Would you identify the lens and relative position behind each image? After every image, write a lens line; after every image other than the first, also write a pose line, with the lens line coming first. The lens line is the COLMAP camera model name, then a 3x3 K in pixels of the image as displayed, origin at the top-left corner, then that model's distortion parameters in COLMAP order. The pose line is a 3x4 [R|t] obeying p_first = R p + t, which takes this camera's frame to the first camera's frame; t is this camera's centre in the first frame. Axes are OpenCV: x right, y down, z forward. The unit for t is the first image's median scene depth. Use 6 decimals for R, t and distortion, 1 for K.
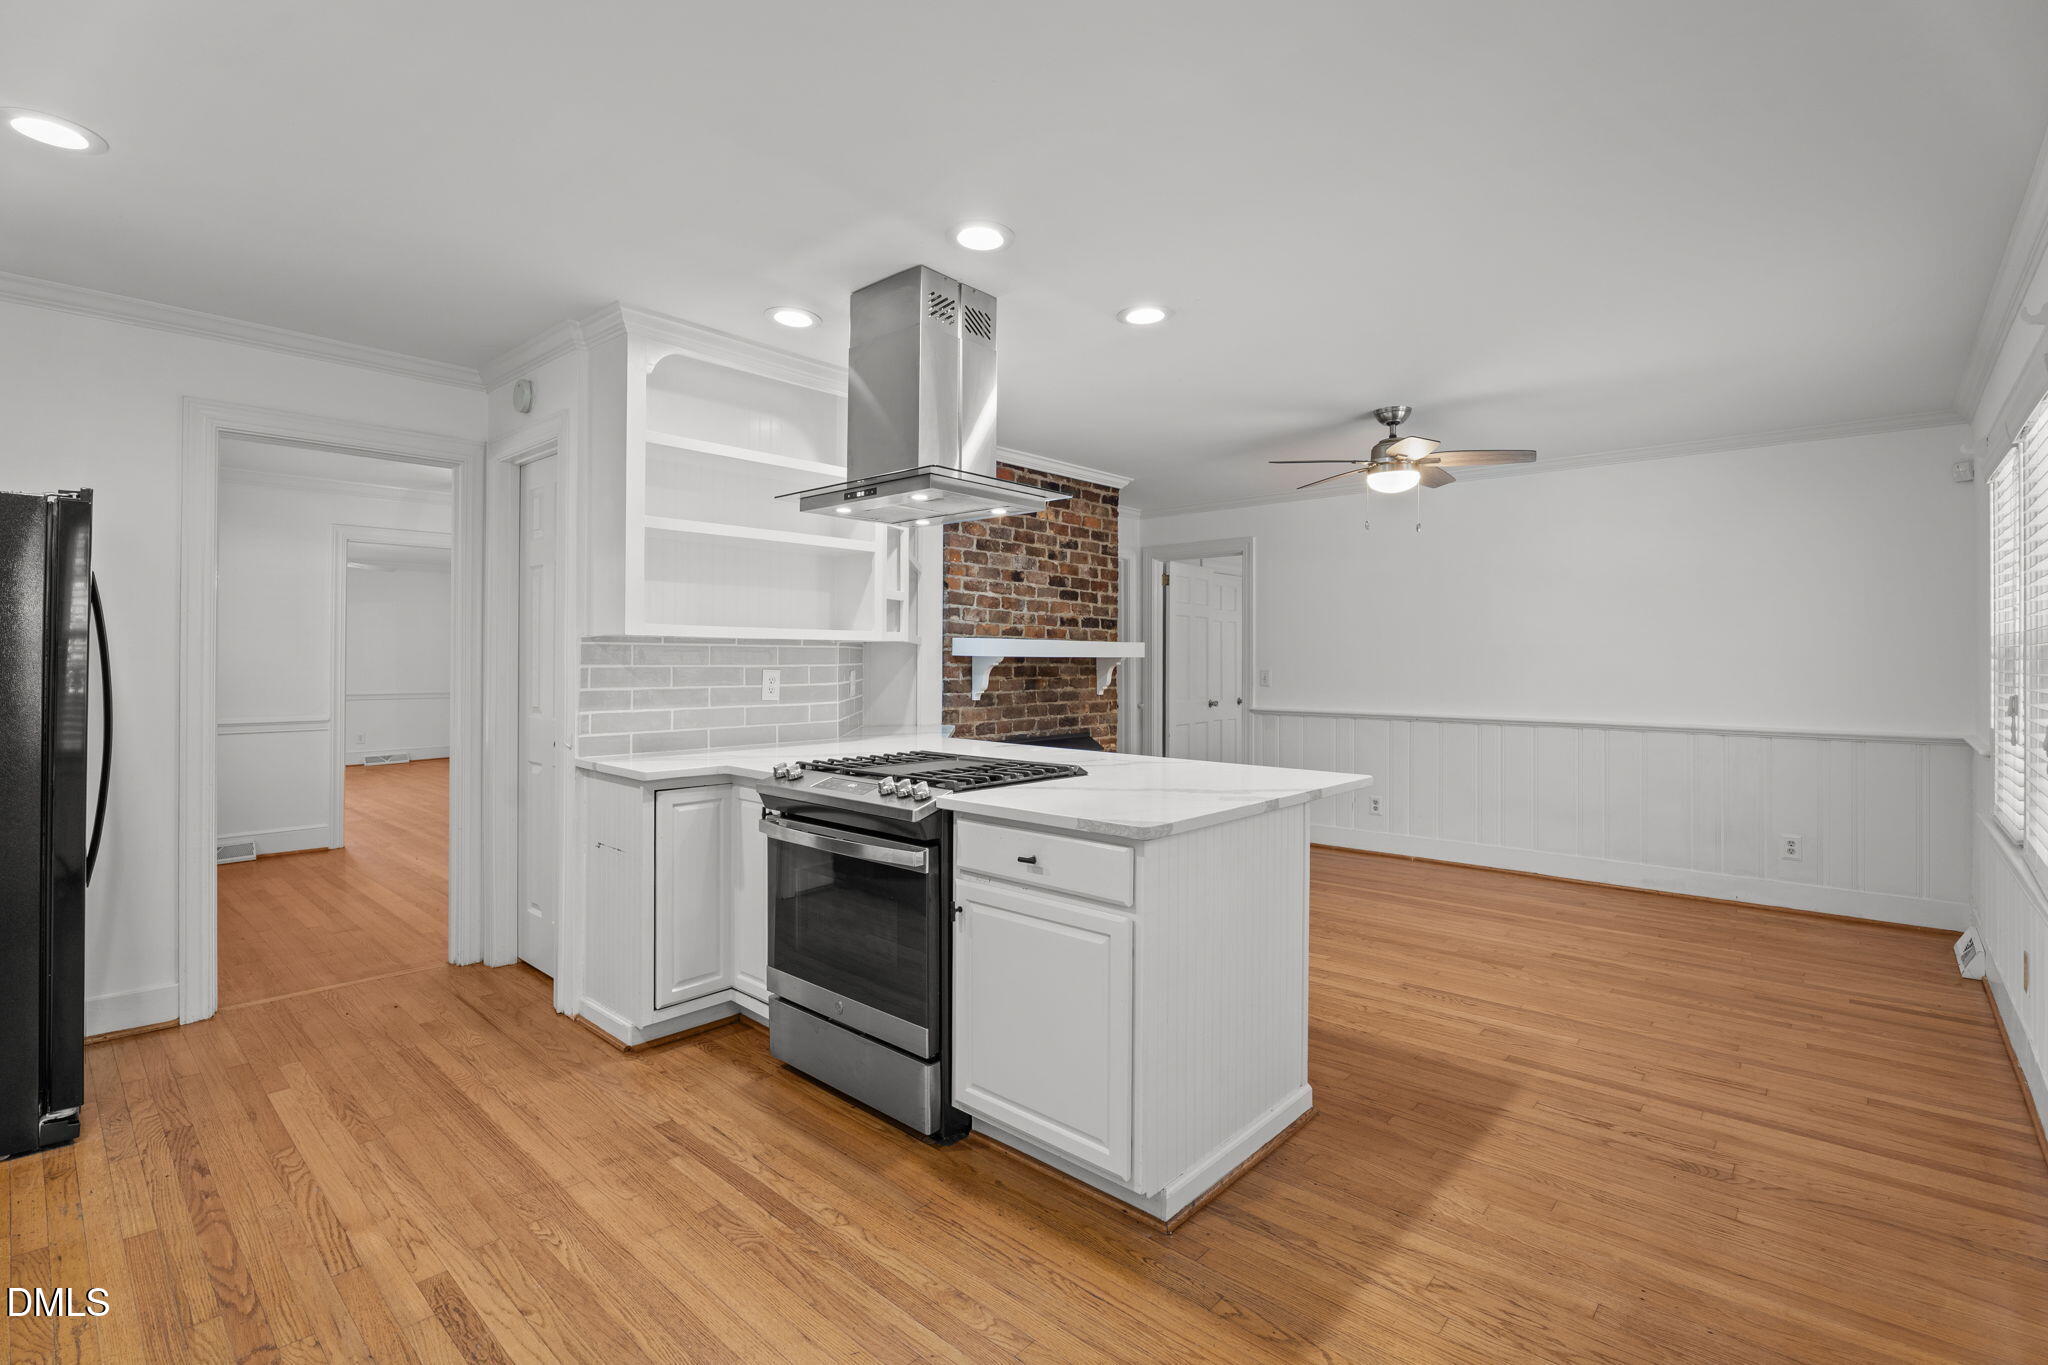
lens RADIAL K [[939.6, 0, 1036.5], [0, 939.6, 656.6], [0, 0, 1]] dist [-0.008805, 0.000383]
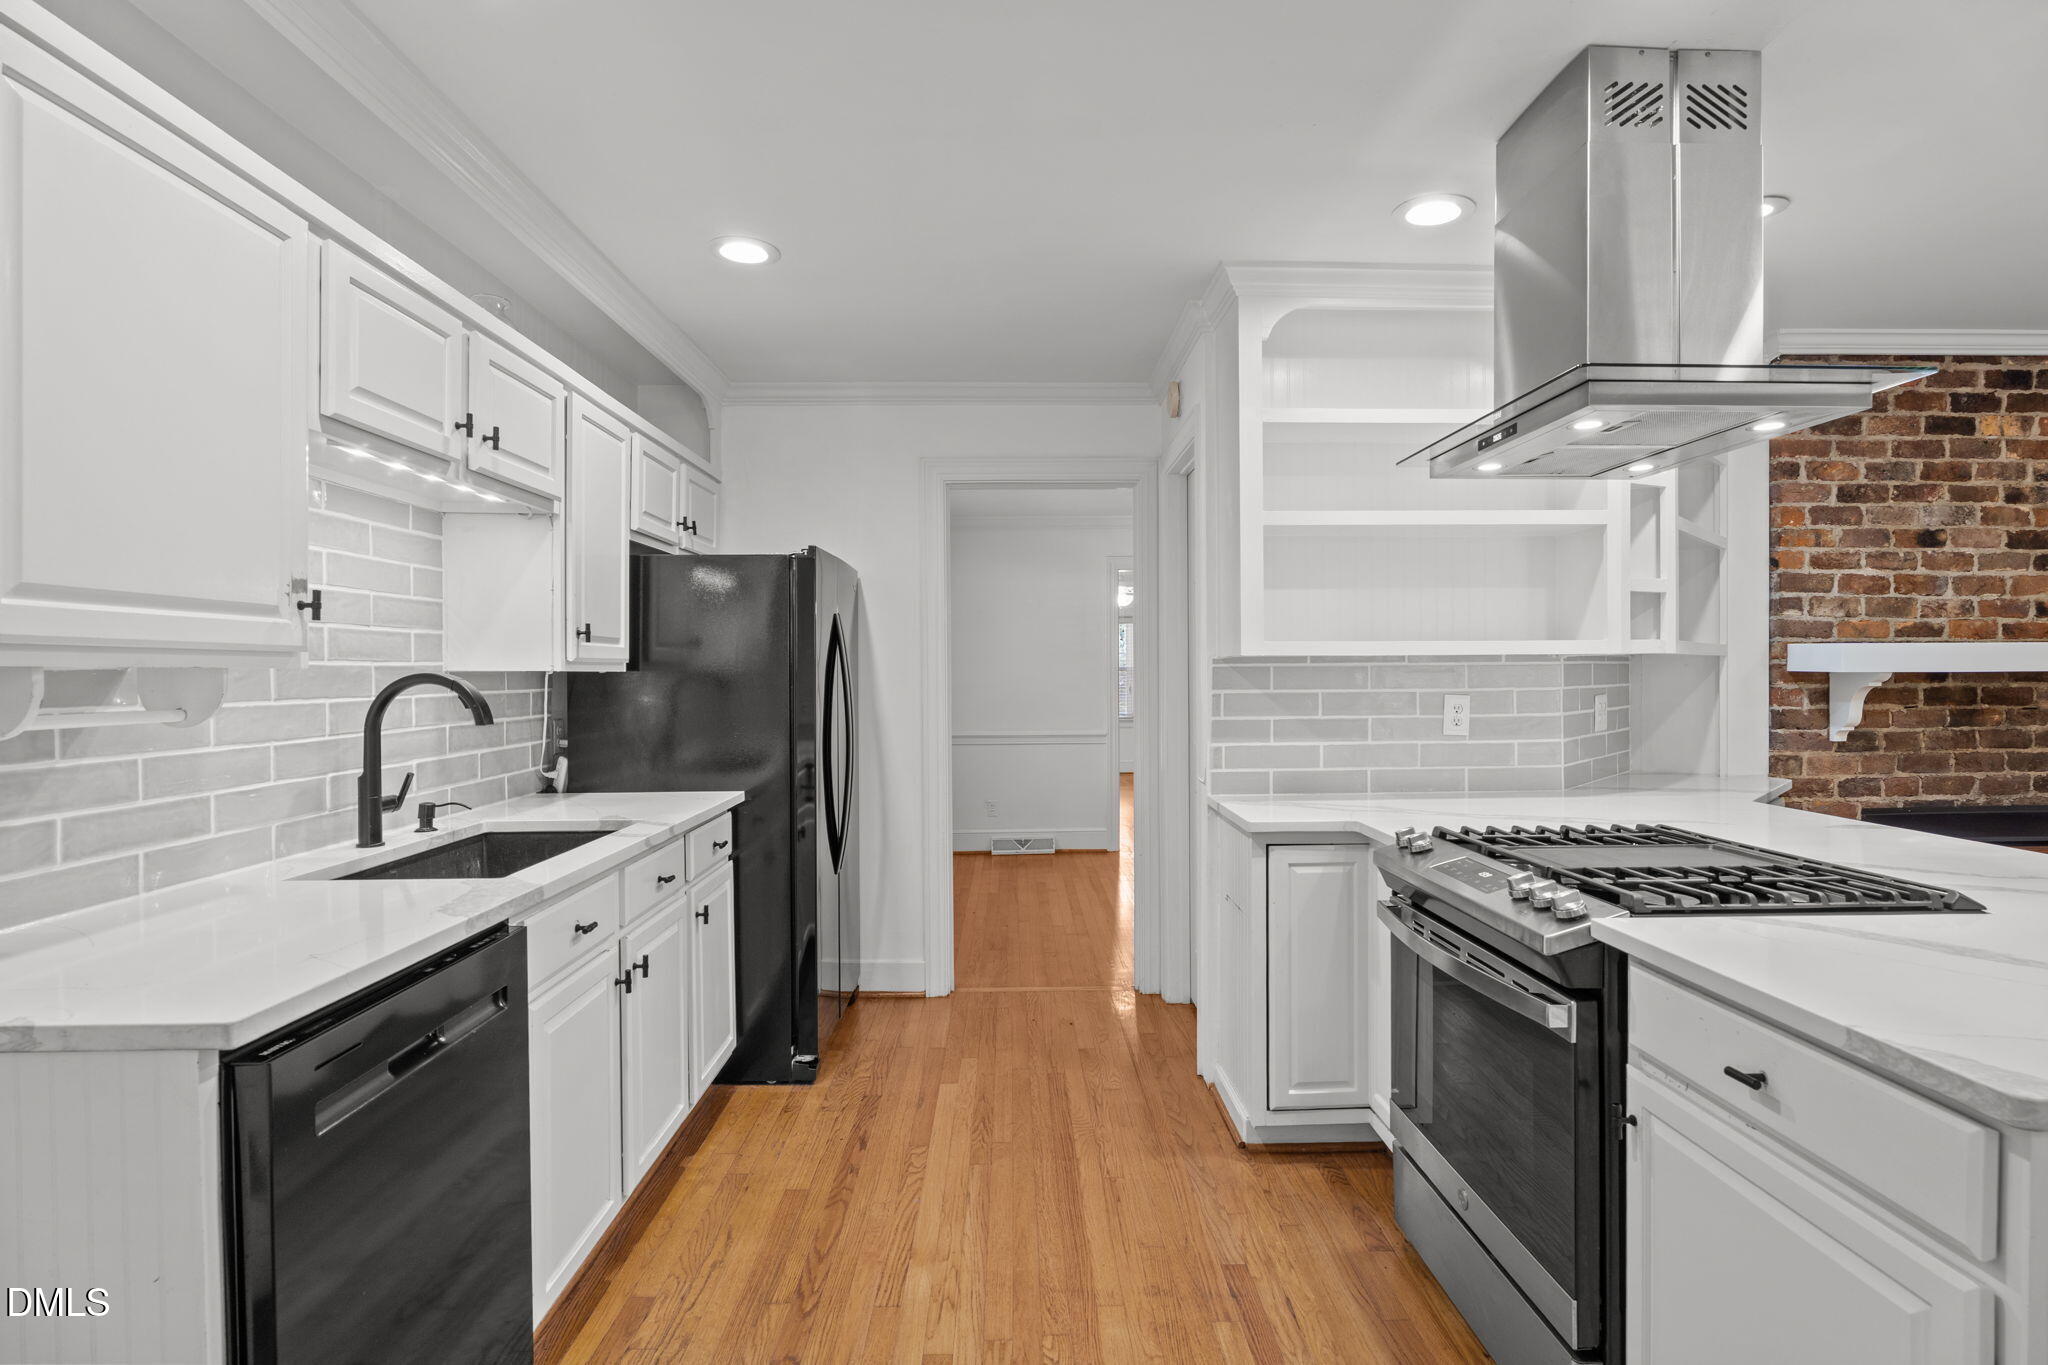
lens RADIAL K [[999.0, 0, 1029.1], [0, 999.0, 681.5], [0, 0, 1]] dist [-0.003055, -0.002354]
pose [[0.682975, -0.003163, -0.730435, 0.054735], [0.011957, 0.999905, 0.006851, -0.005060], [0.730344, -0.013412, 0.682948, 0.149460]]
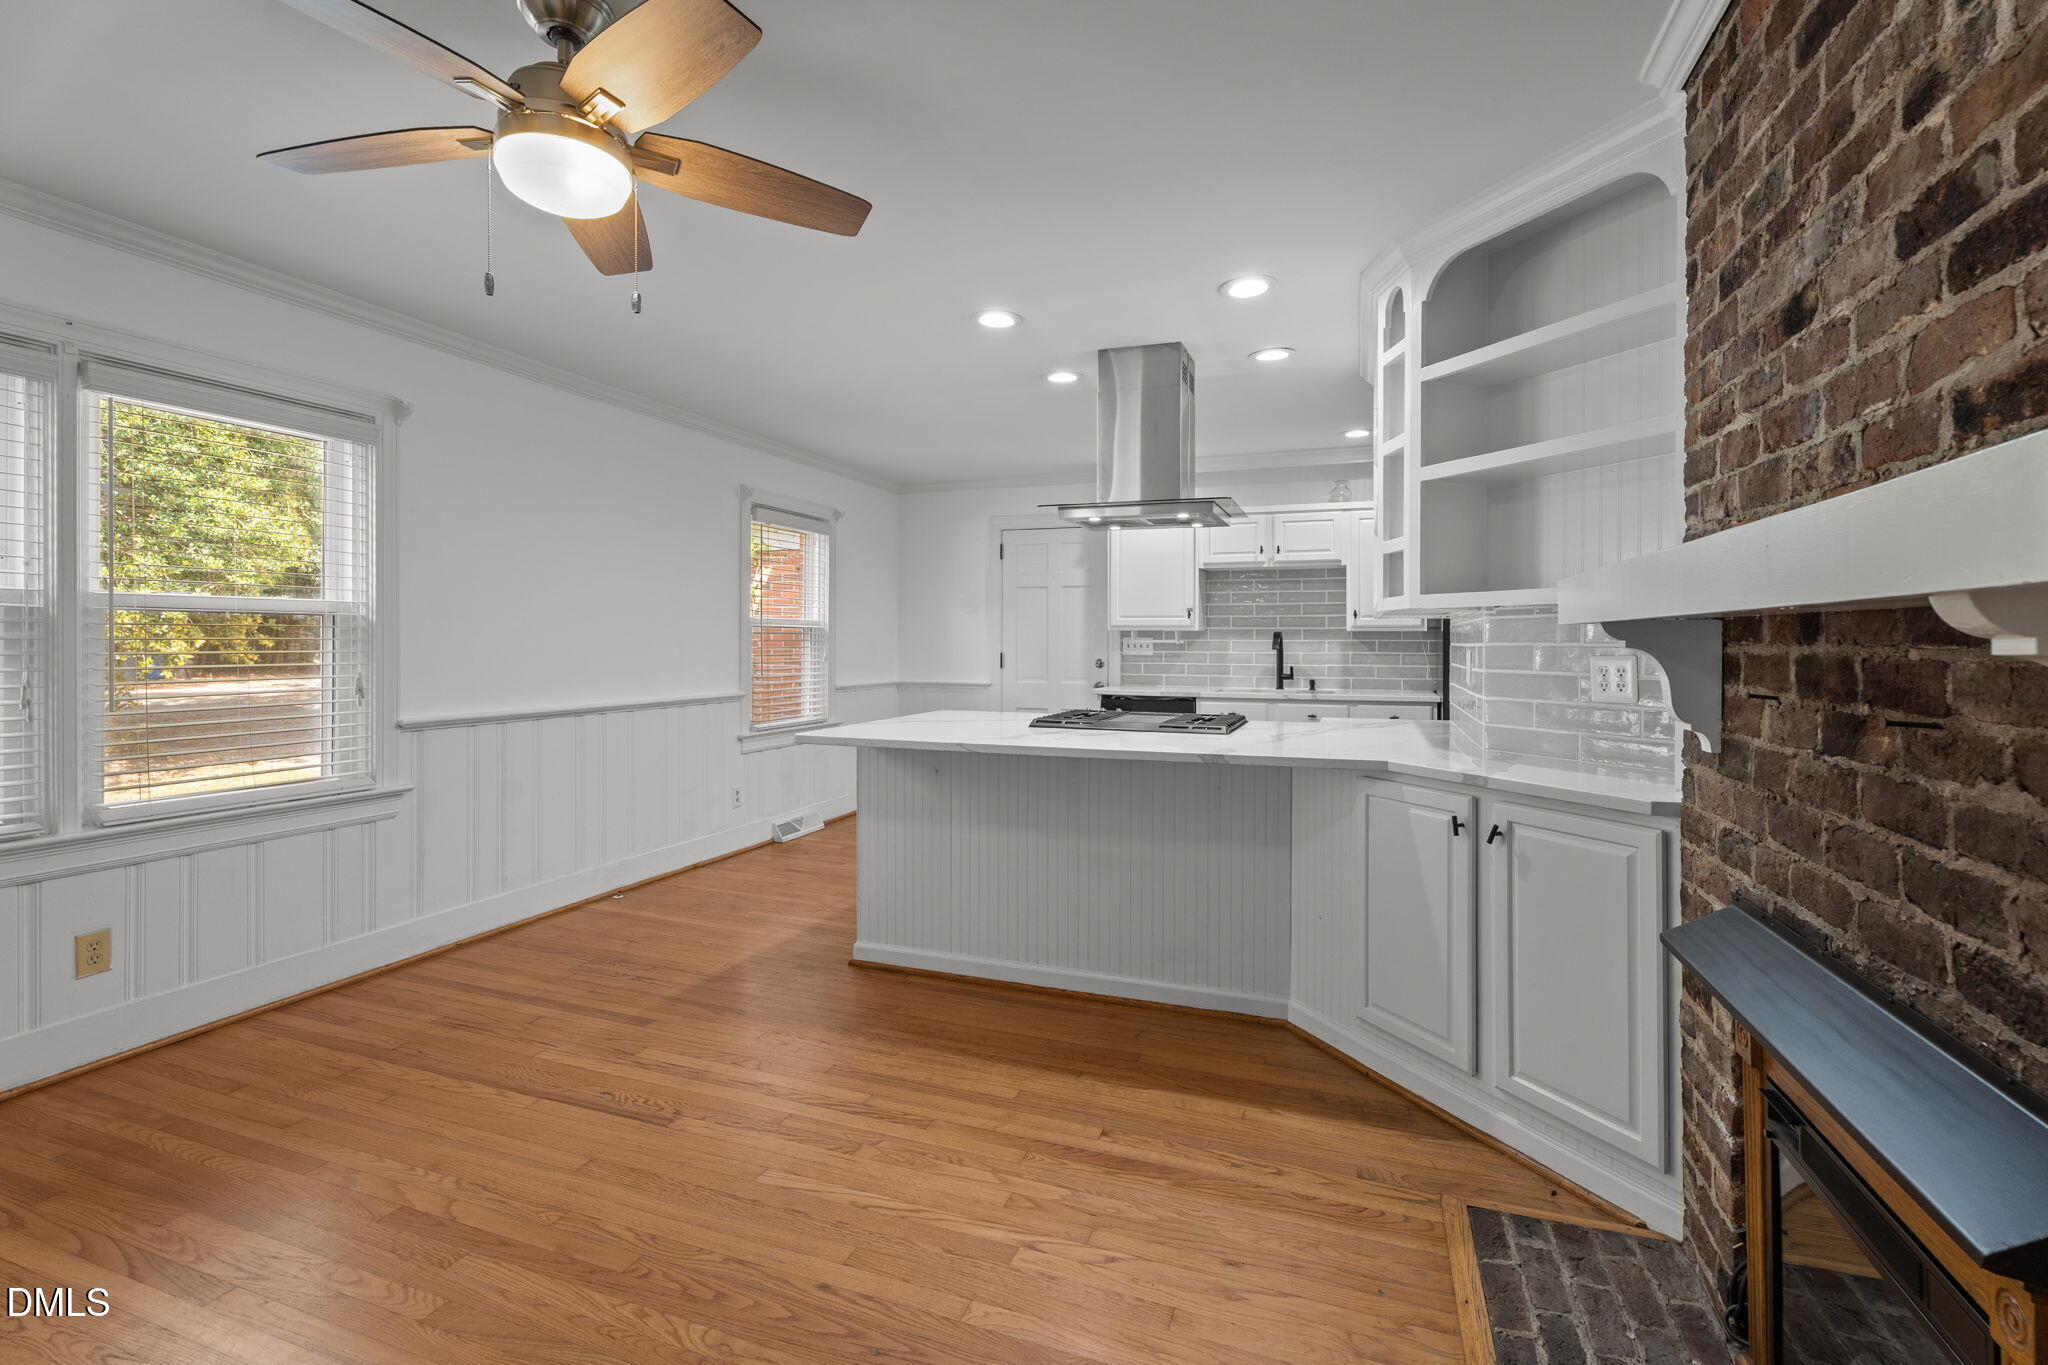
lens RADIAL K [[921.2, 0, 1024.5], [0, 921.2, 640.9], [0, 0, 1]] dist [0.000161, 0.000497]
pose [[-0.931752, -0.007761, -0.363014, 0.293589], [-0.006888, 0.999969, -0.003700, 0.009429], [0.363031, -0.000947, -0.931776, 1.248601]]
